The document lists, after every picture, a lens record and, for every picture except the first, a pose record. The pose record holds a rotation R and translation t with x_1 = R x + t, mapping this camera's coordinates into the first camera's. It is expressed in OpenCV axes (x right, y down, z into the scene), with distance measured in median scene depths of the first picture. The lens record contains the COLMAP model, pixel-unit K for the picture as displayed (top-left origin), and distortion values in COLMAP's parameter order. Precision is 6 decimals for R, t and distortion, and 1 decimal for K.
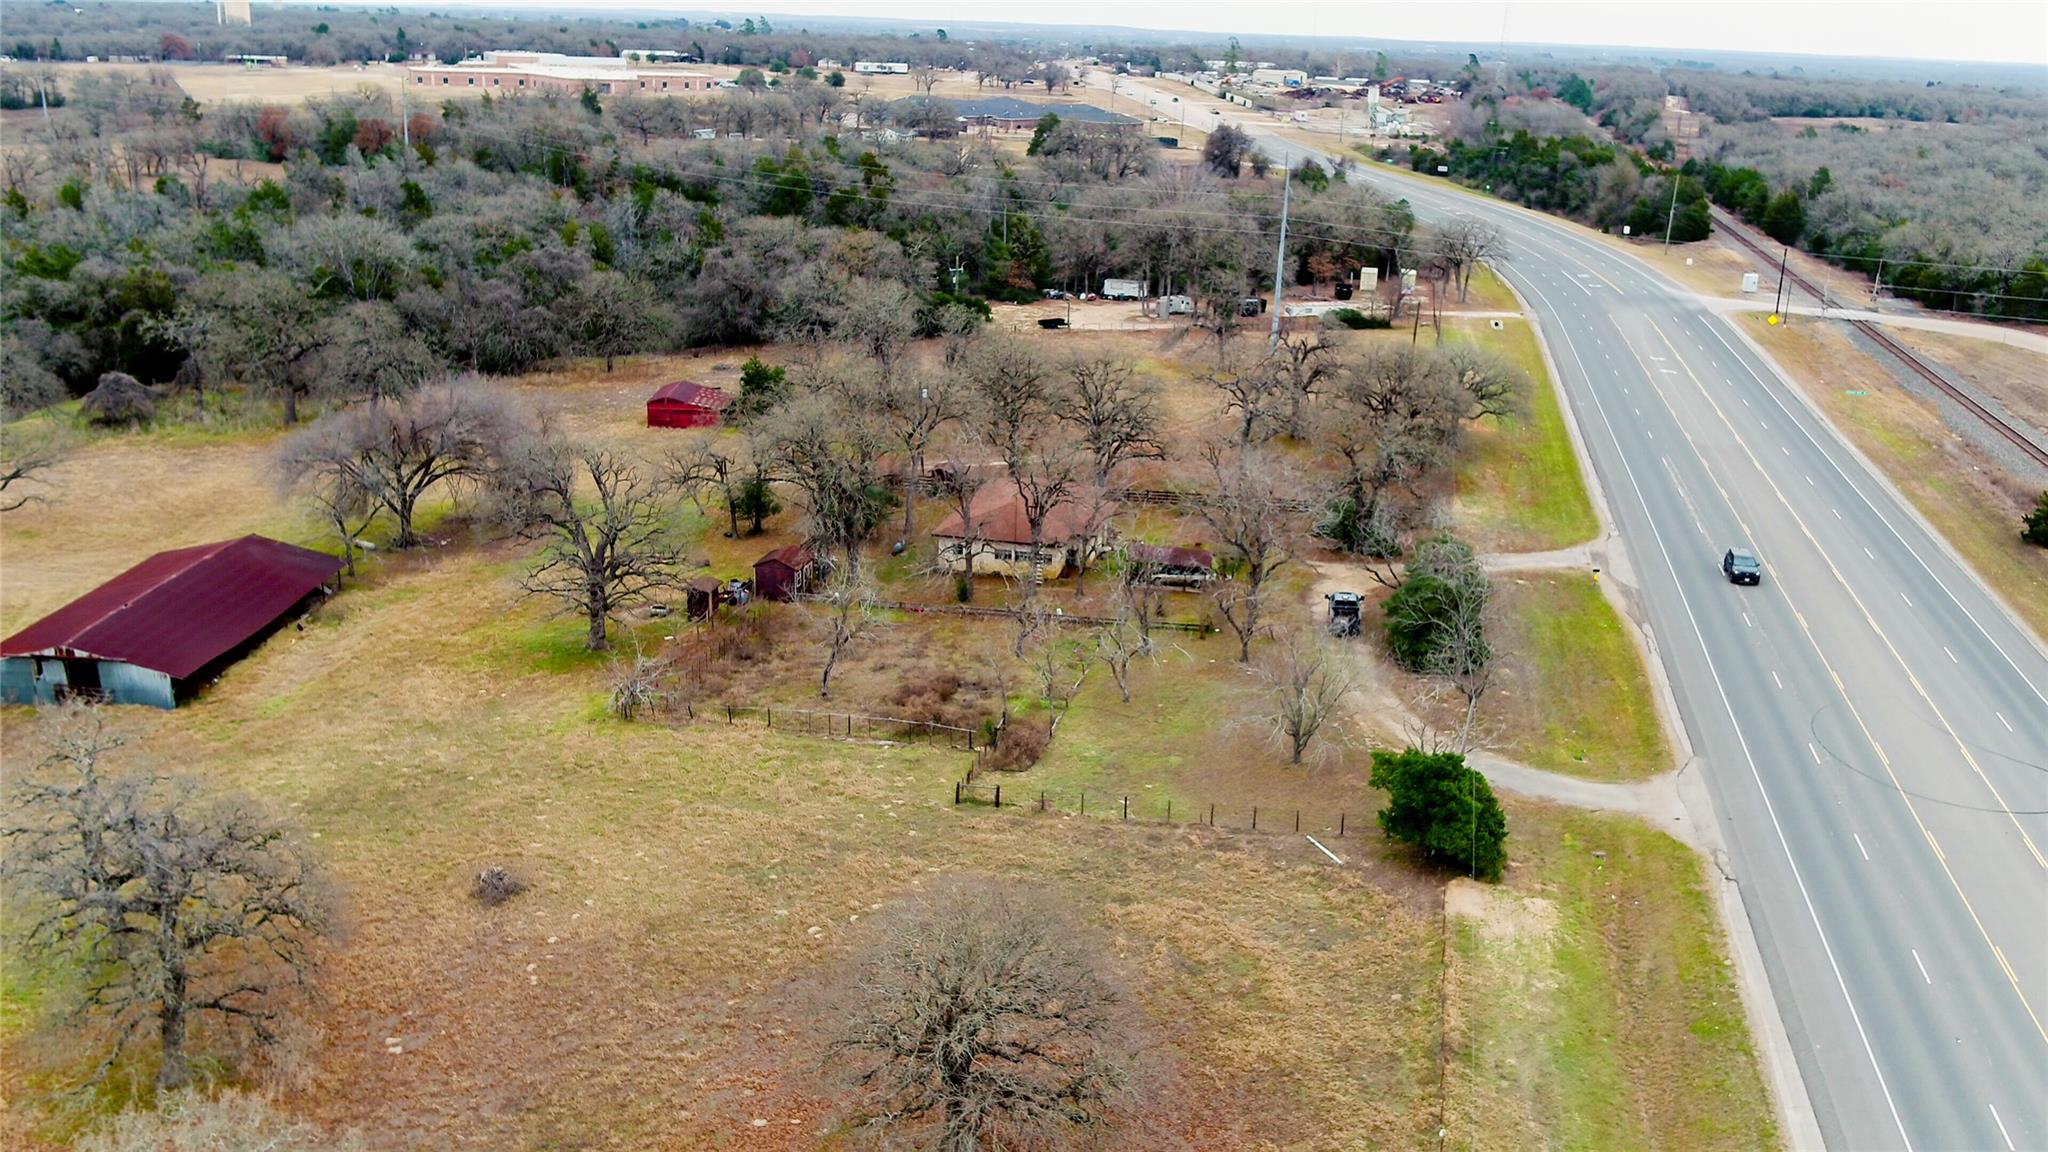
lens RADIAL K [[1788.4, 0, 1024.3], [0, 1788.4, 589.0], [0, 0, 1]] dist [-0.006879, 0.012998]
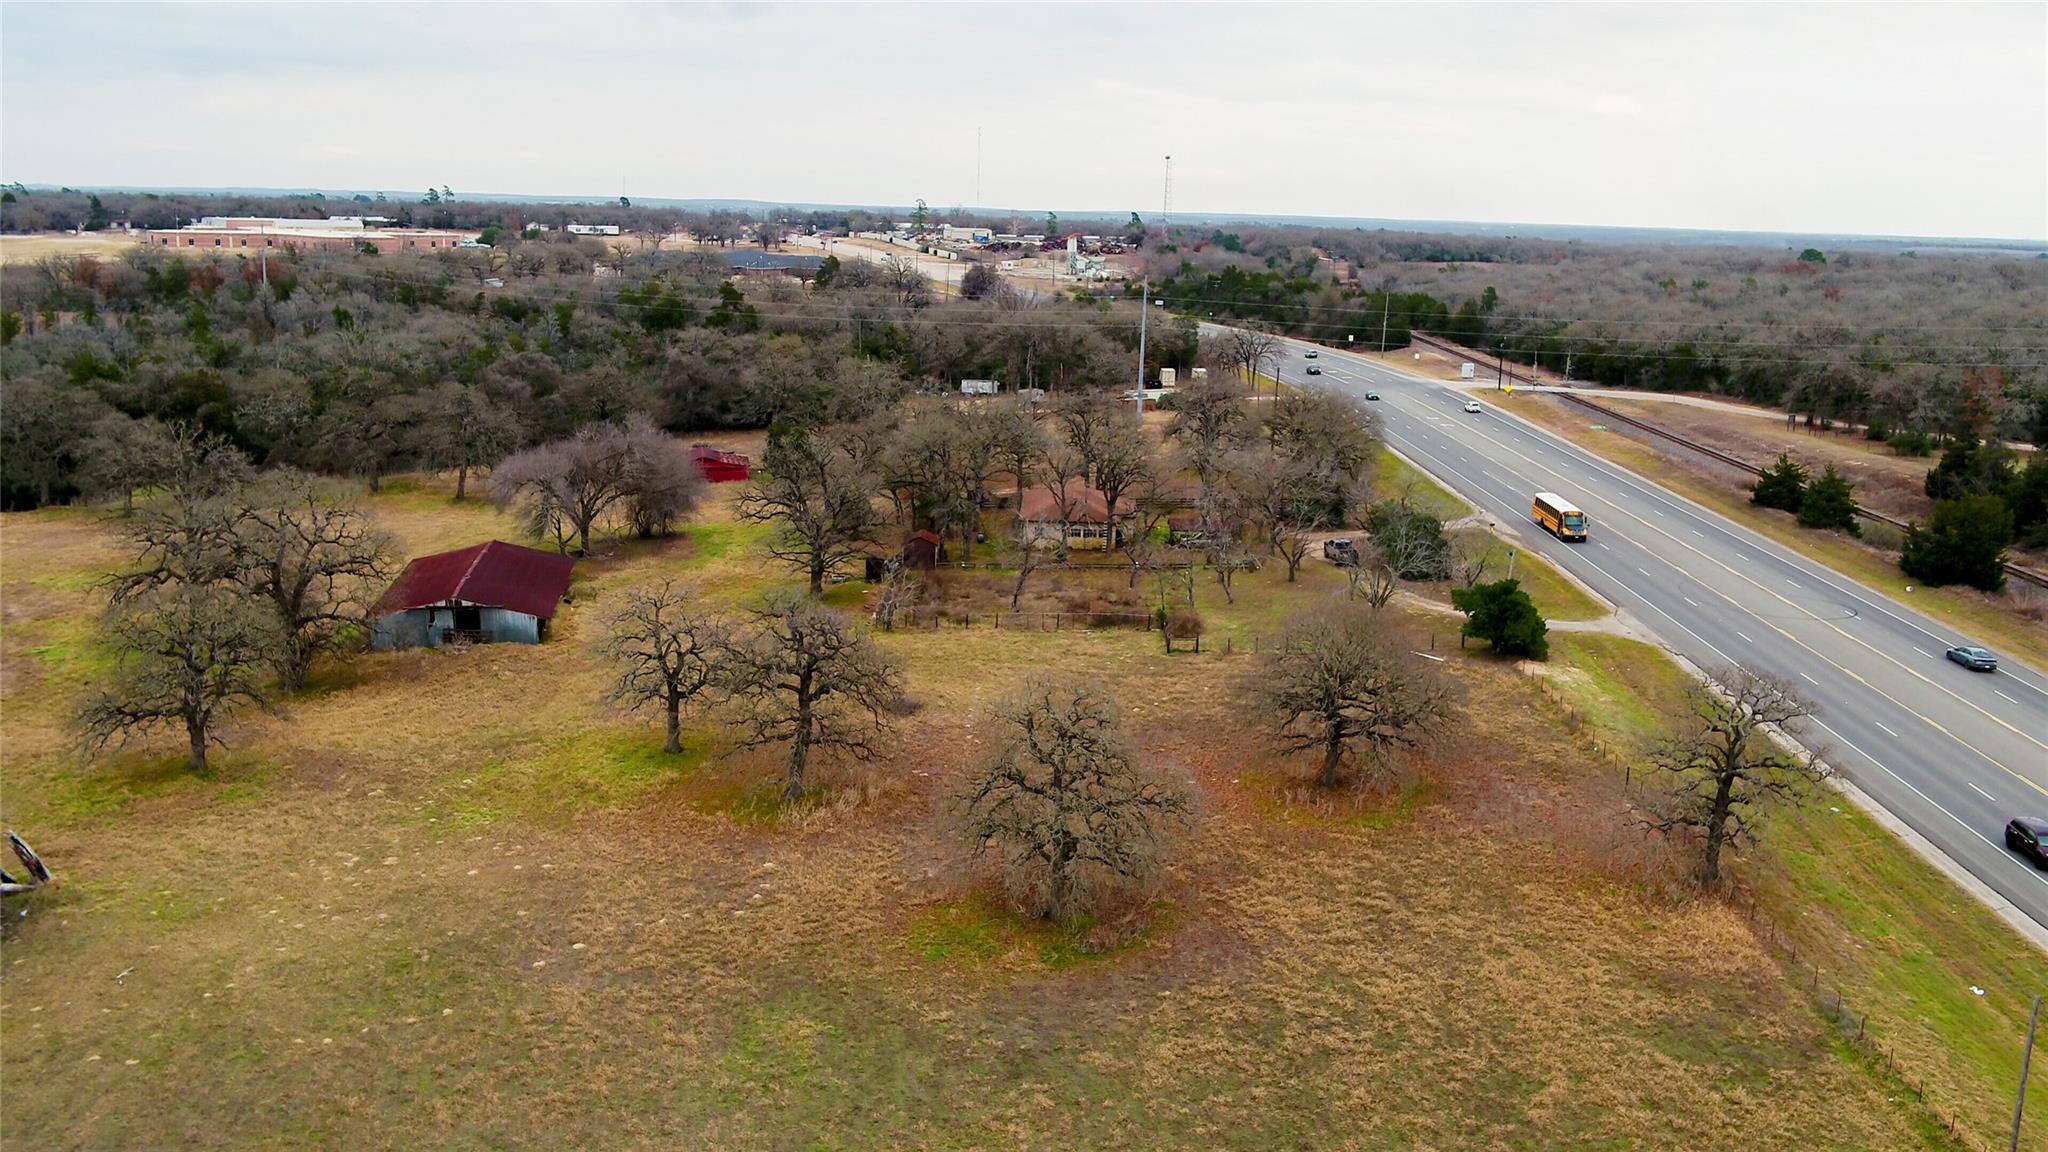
lens RADIAL K [[1788.4, 0, 1028.2], [0, 1788.4, 571.8], [0, 0, 1]] dist [-0.006879, 0.012998]
pose [[0.978743, -0.050253, 0.198841, -0.162705], [0.069890, 0.993210, -0.093001, 0.068378], [-0.192817, 0.104921, 0.975609, -0.146423]]
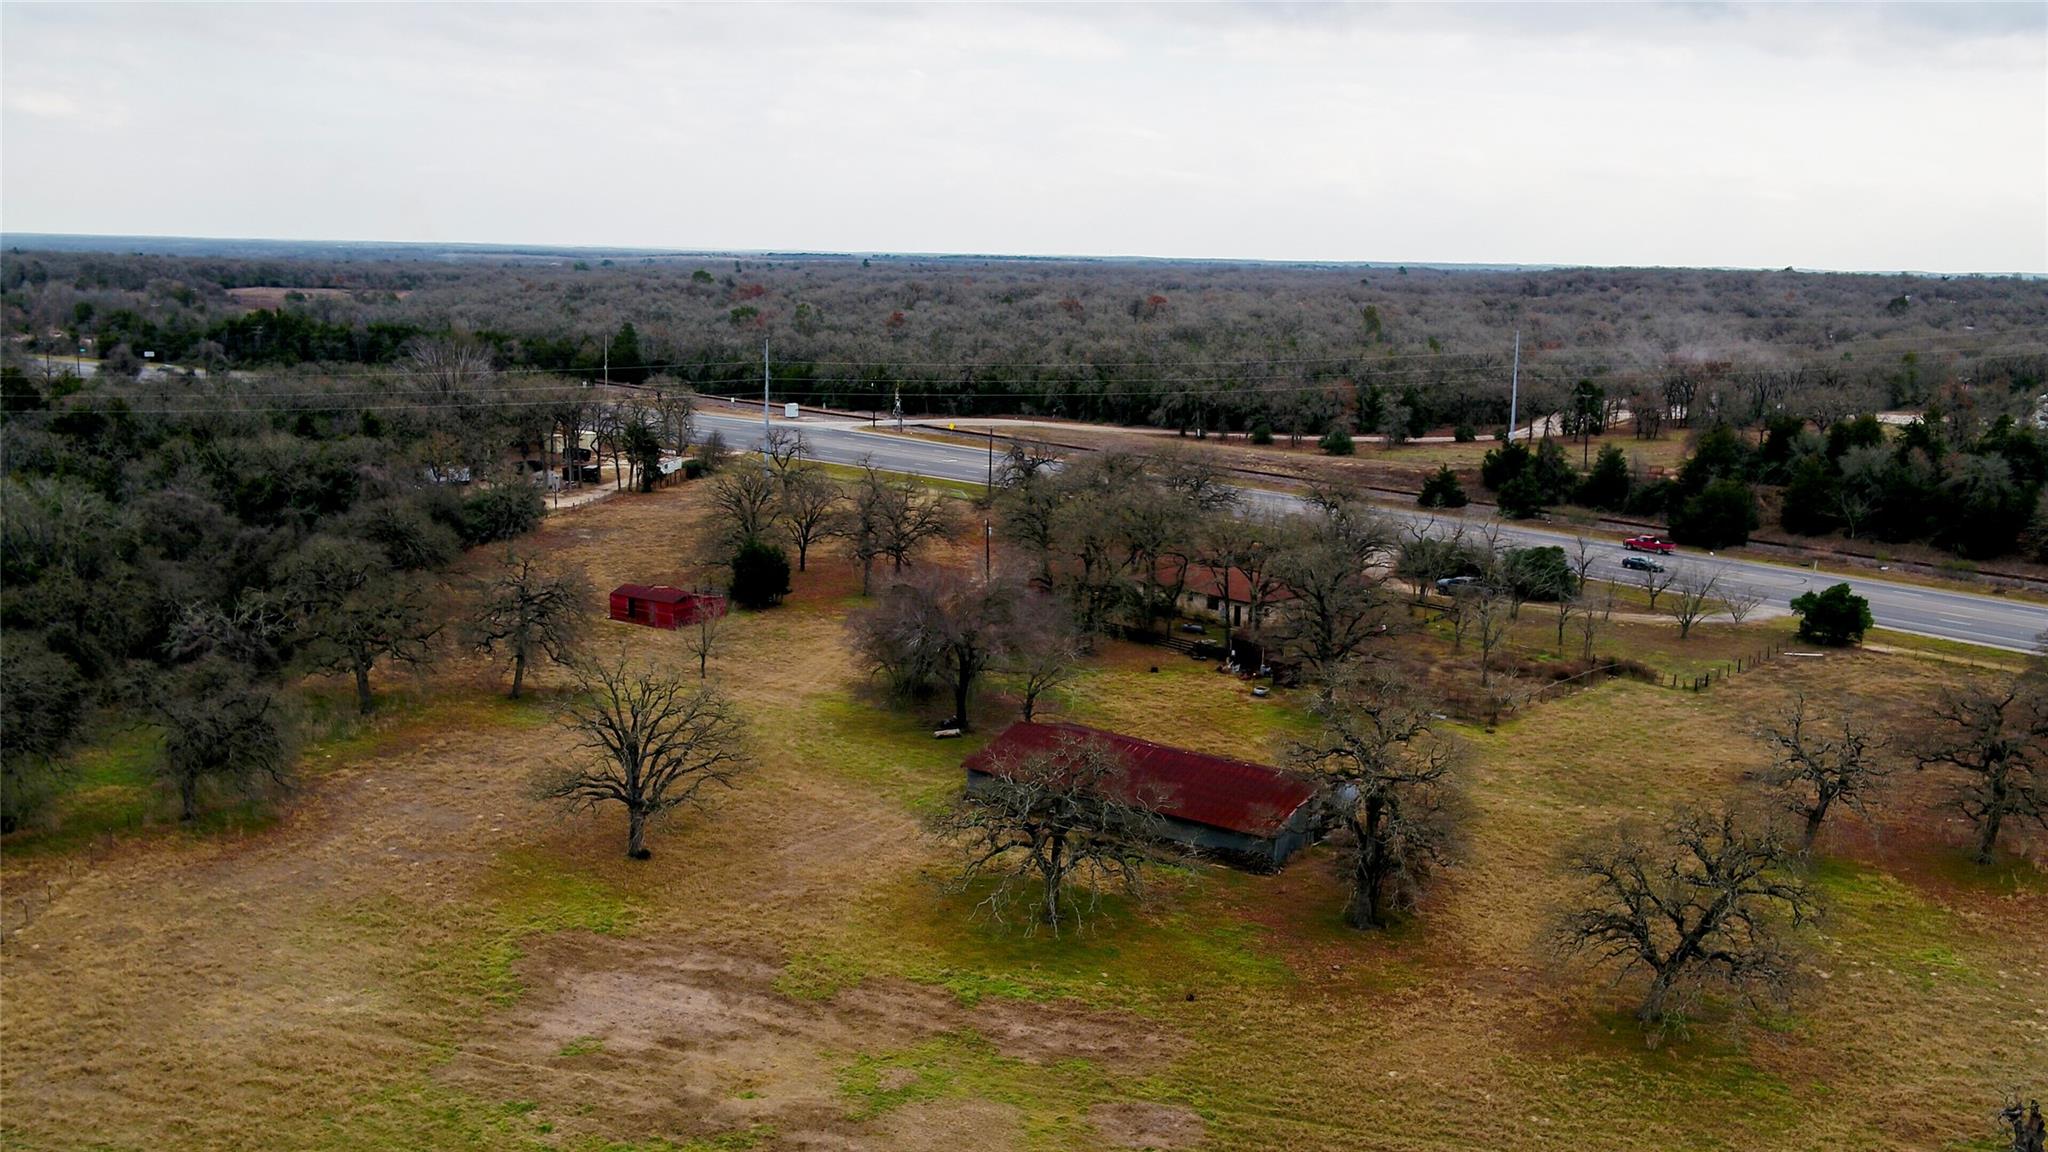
lens RADIAL K [[1788.4, 0, 1010.3], [0, 1788.4, 569.0], [0, 0, 1]] dist [-0.006879, 0.012998]
pose [[0.544721, -0.173815, 0.820406, -0.648607], [0.255986, 0.966057, 0.034708, -0.079063], [-0.798592, 0.191107, 0.570726, 0.206248]]
